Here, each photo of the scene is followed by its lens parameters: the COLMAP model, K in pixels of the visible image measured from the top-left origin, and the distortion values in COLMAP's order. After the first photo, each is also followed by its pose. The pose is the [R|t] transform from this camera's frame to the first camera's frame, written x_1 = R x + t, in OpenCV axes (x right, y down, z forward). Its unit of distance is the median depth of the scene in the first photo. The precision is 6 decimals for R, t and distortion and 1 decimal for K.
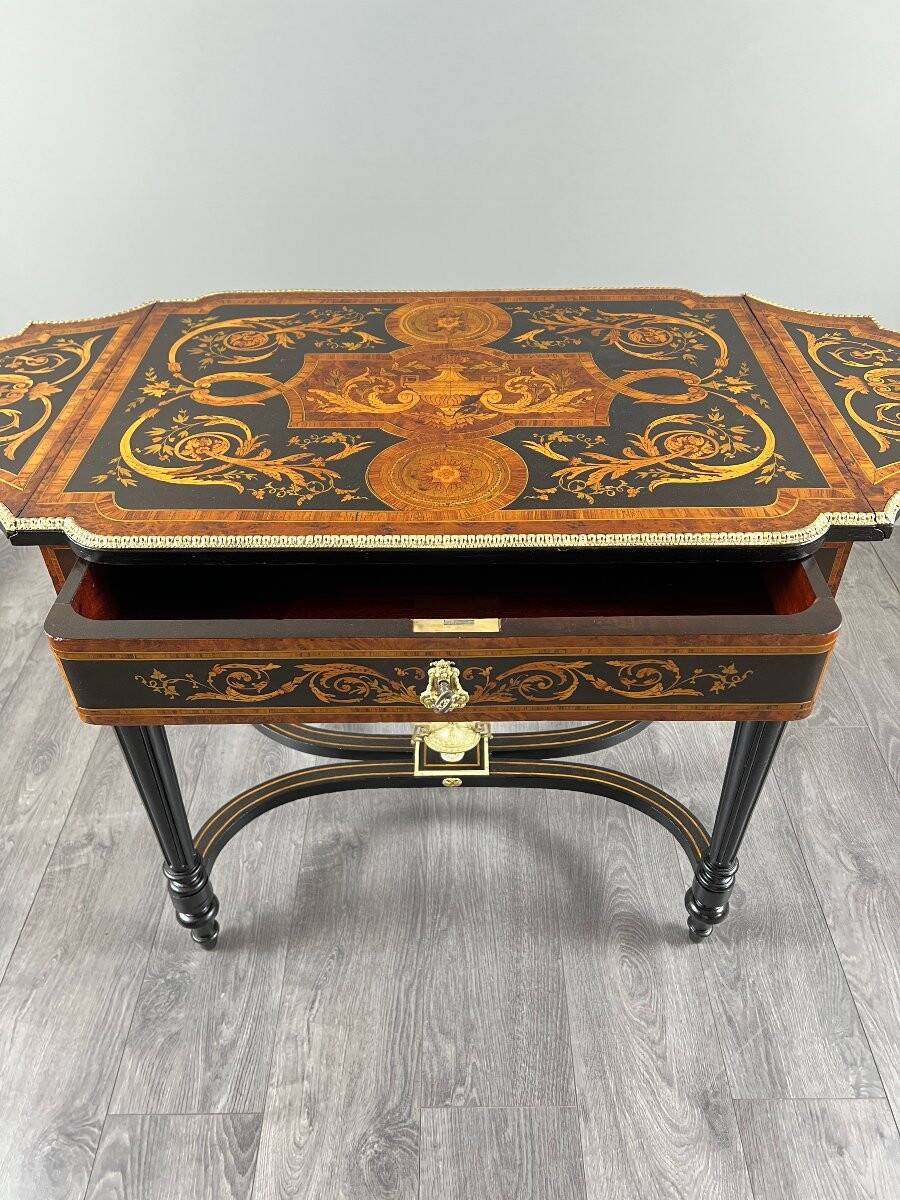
lens RADIAL K [[905.1, 0, 459.7], [0, 905.1, 598.0], [0, 0, 1]] dist [0.049673, -0.044897]
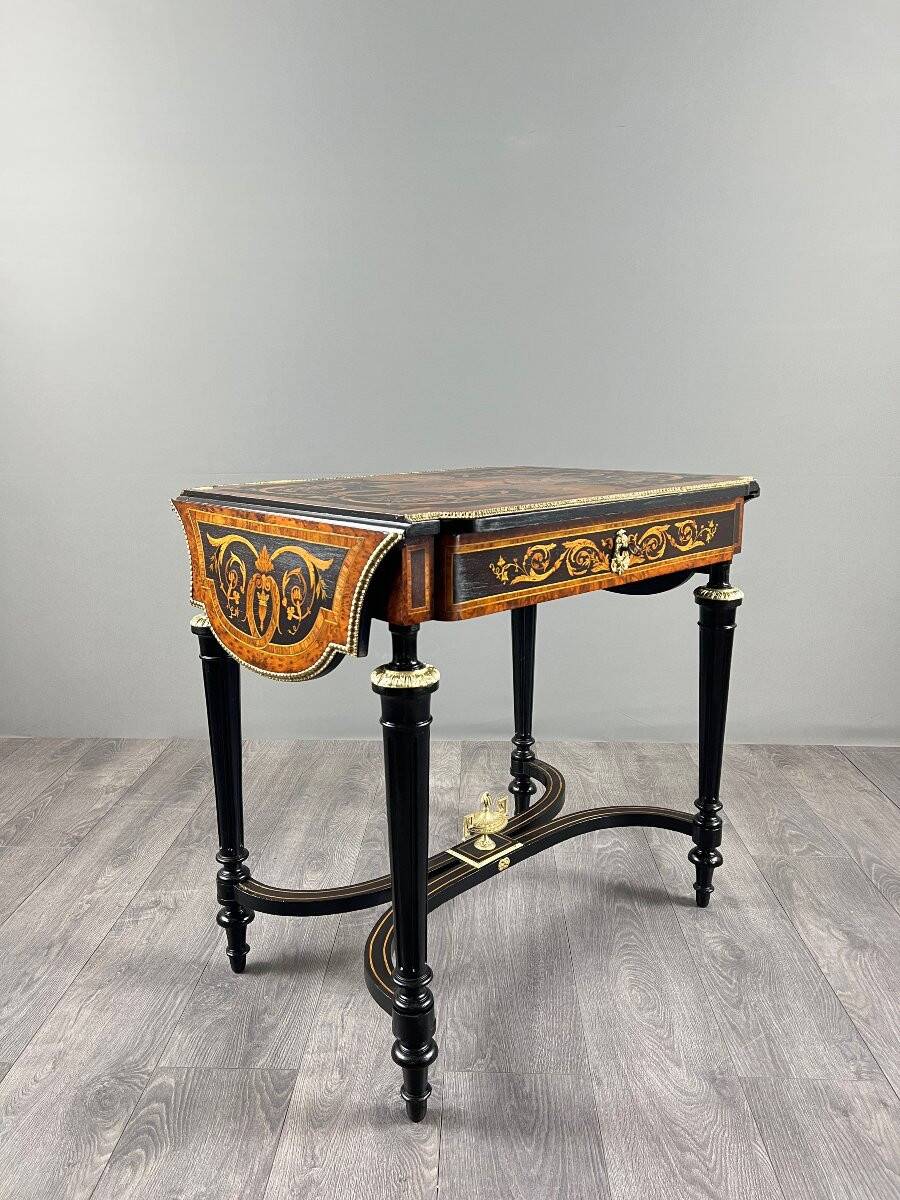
lens RADIAL K [[896.7, 0, 437.9], [0, 896.7, 601.5], [0, 0, 1]] dist [0.097187, -0.093180]
pose [[0.725333, -0.140972, 0.673810, -1.061274], [0.446080, 0.841752, -0.304082, 0.328525], [-0.524314, 0.521133, 0.673435, 0.186277]]
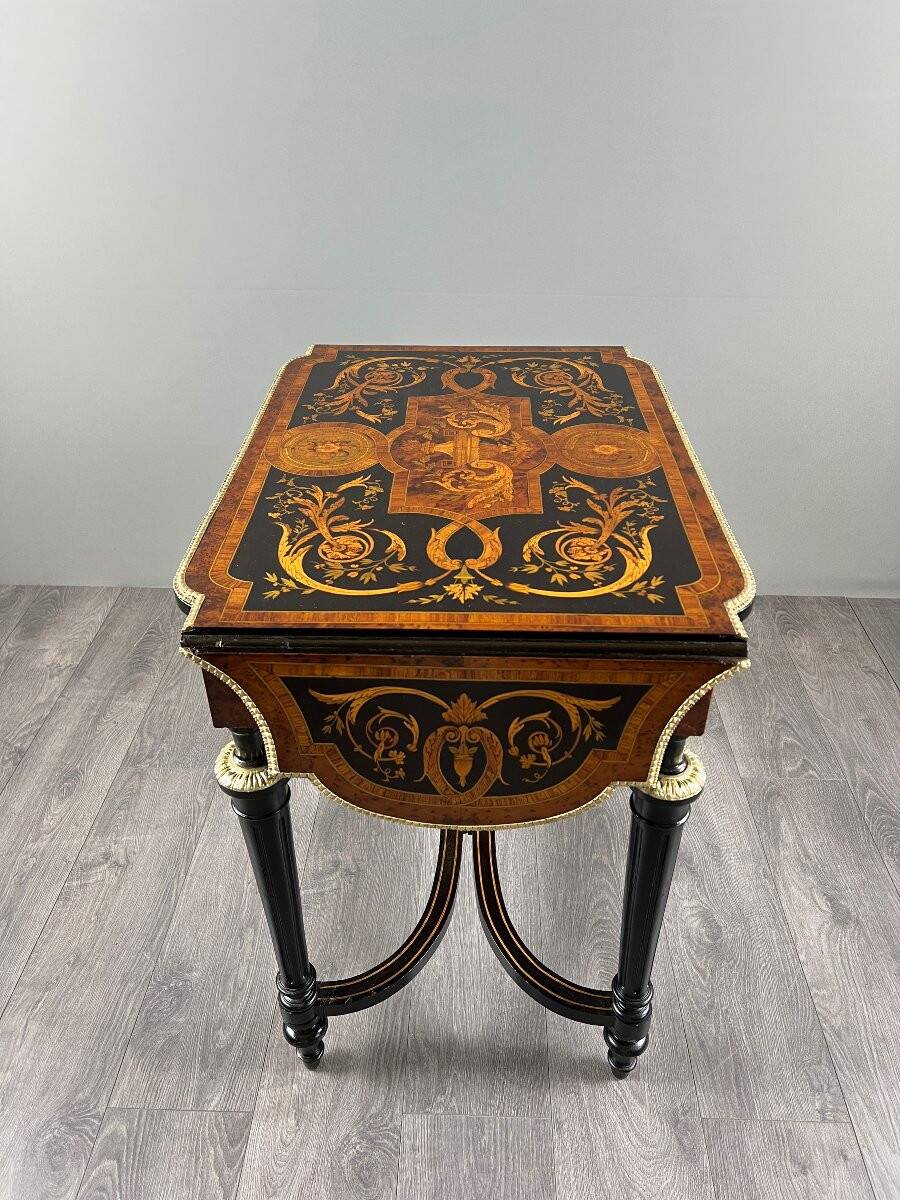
lens RADIAL K [[894.4, 0, 447.5], [0, 894.4, 601.3], [0, 0, 1]] dist [0.096785, -0.099951]
pose [[0.029615, -0.564374, 0.824988, -1.071464], [0.646372, 0.640375, 0.414877, -0.602905], [-0.762448, 0.520962, 0.383760, 0.697806]]
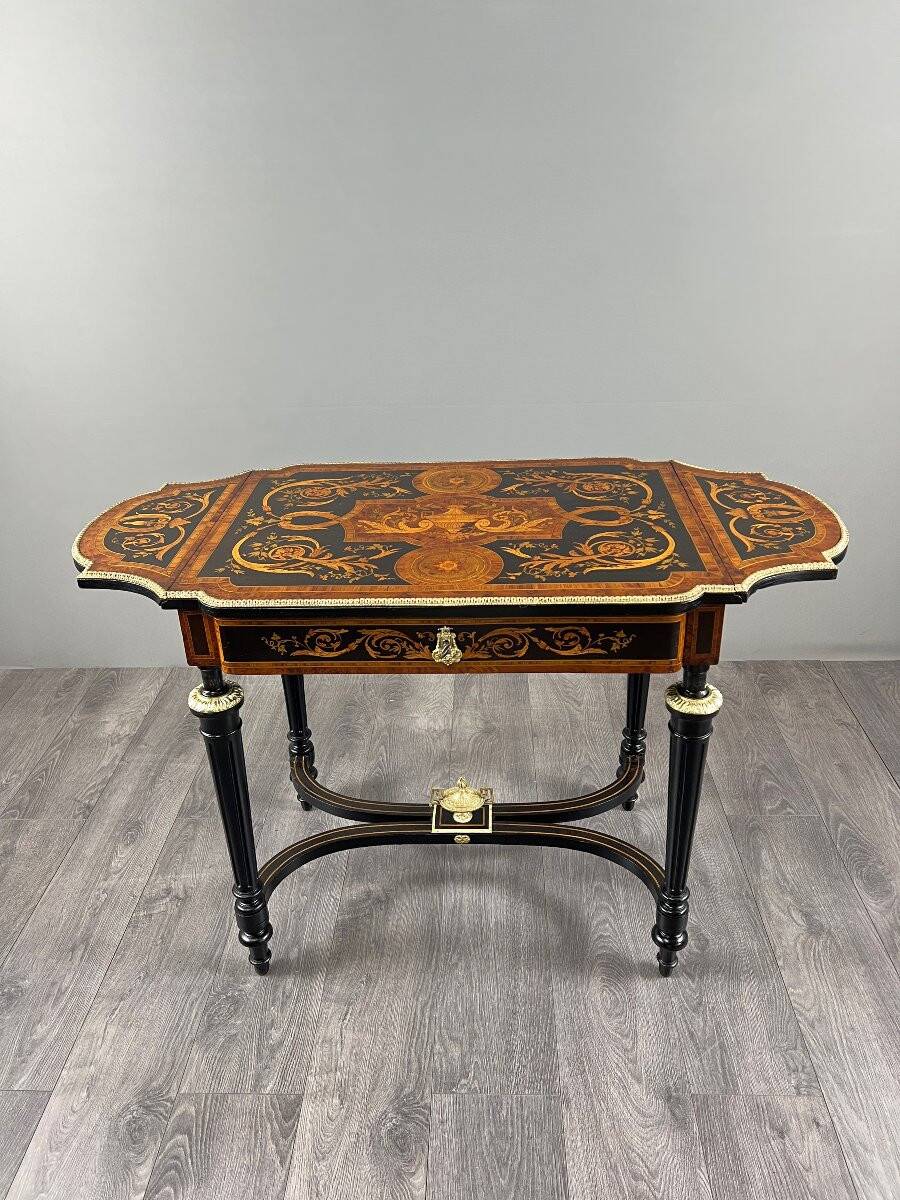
lens RADIAL K [[894.4, 0, 447.5], [0, 894.4, 601.3], [0, 0, 1]] dist [0.096785, -0.099951]
pose [[0.998467, -0.004325, -0.055184, 0.057188], [-0.007485, 0.977236, -0.212022, 0.205505], [0.054845, 0.212110, 0.975706, -0.376163]]
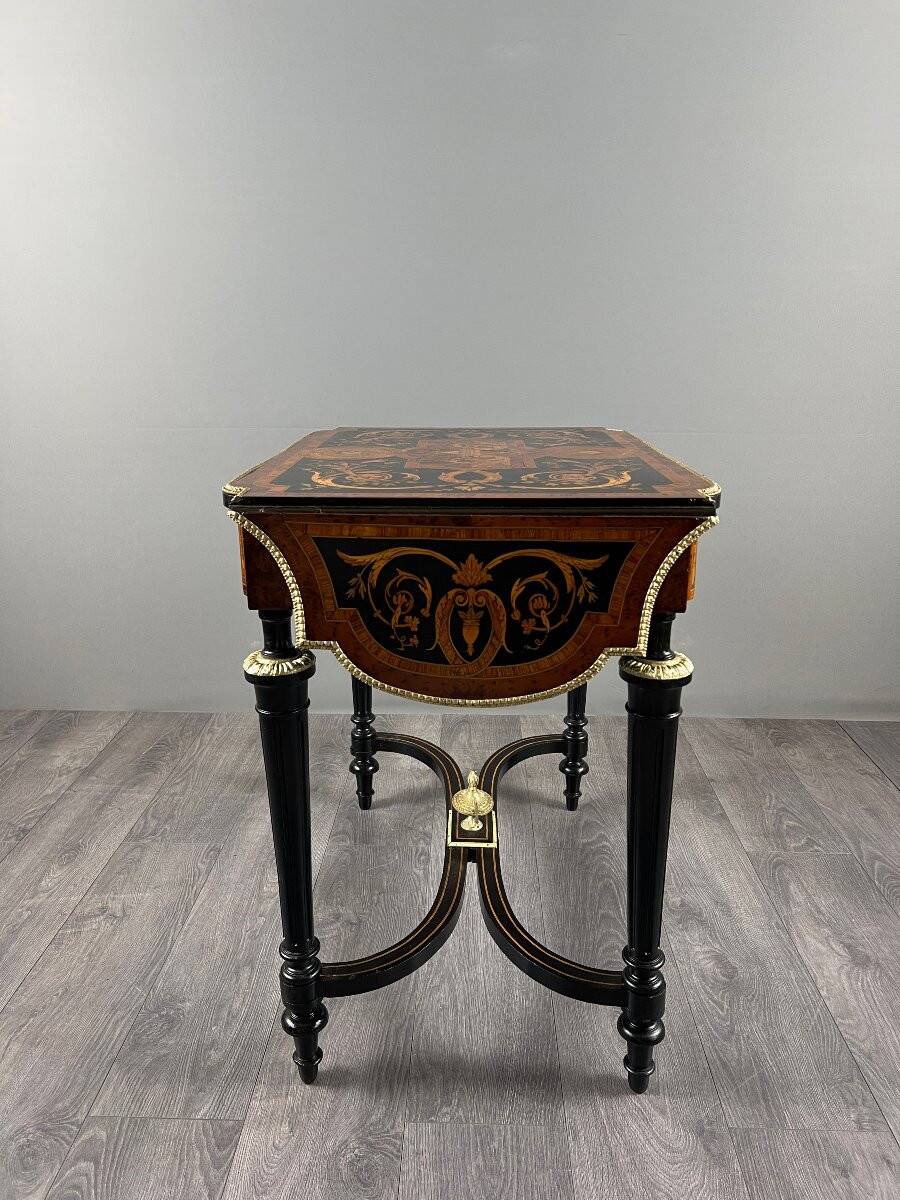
lens RADIAL K [[896.7, 0, 437.9], [0, 896.7, 601.5], [0, 0, 1]] dist [0.097187, -0.093180]
pose [[0.036089, -0.278177, 0.959852, -1.368882], [0.645171, 0.739986, 0.190199, -0.357803], [-0.763186, 0.612404, 0.206177, 0.913884]]
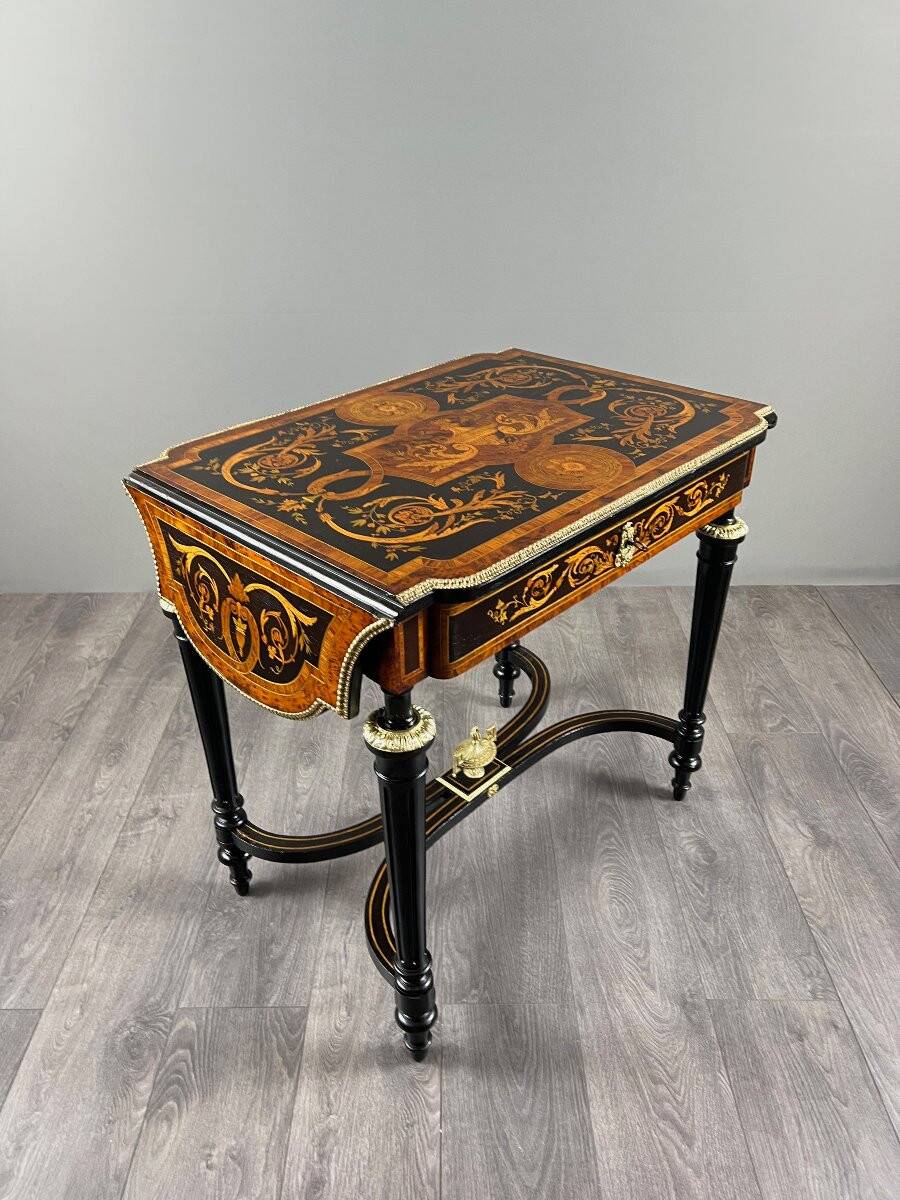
lens RADIAL K [[896.7, 0, 437.9], [0, 896.7, 601.5], [0, 0, 1]] dist [0.097187, -0.093180]
pose [[0.698131, -0.368922, 0.613604, -0.922557], [0.470196, 0.882551, -0.004345, -0.044348], [-0.539934, 0.291548, 0.789602, 0.101538]]
